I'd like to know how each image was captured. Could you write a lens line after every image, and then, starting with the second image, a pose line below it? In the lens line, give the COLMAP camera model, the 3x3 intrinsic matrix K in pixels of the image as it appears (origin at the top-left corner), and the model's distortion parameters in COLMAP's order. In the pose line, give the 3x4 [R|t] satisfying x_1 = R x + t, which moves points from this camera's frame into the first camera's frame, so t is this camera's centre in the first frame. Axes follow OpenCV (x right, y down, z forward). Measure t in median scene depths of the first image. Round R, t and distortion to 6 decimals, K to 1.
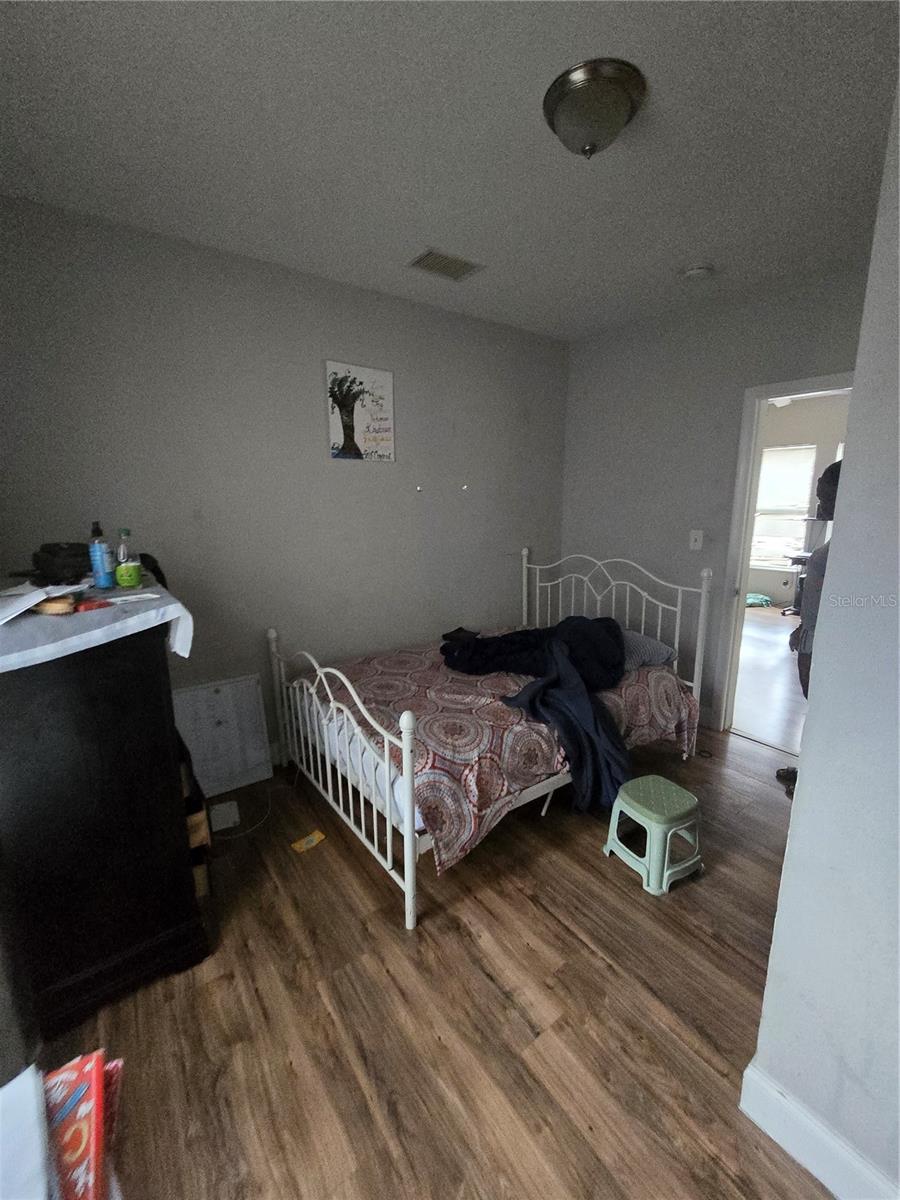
lens RADIAL K [[506.7, 0, 451.2], [0, 506.7, 600.0], [0, 0, 1]] dist [-0.004585, 0.003498]
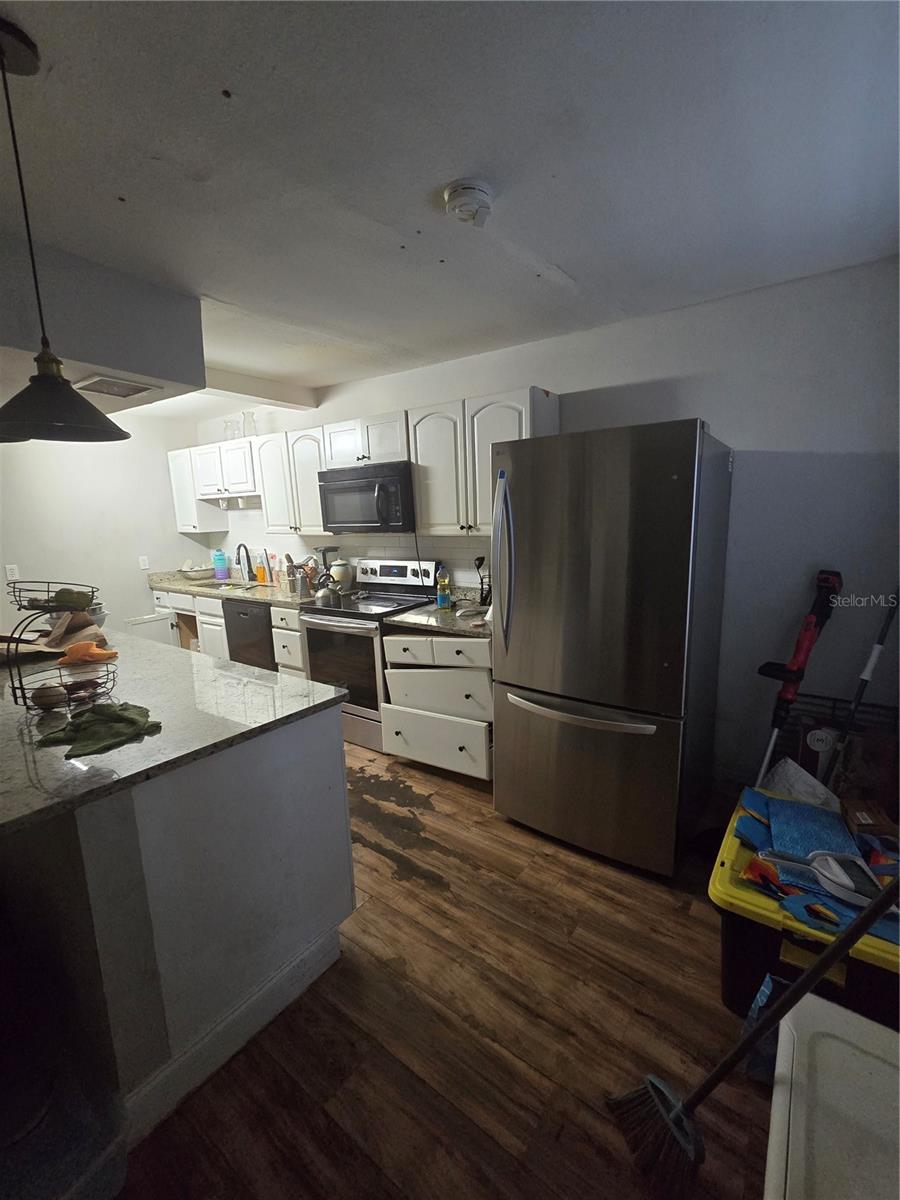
lens RADIAL K [[506.7, 0, 455.0], [0, 506.7, 604.7], [0, 0, 1]] dist [-0.004585, 0.003498]
pose [[-0.948855, 0.093094, -0.301676, 0.927636], [-0.025438, 0.929888, 0.366962, -0.359687], [0.314687, 0.355868, -0.879960, 1.873429]]
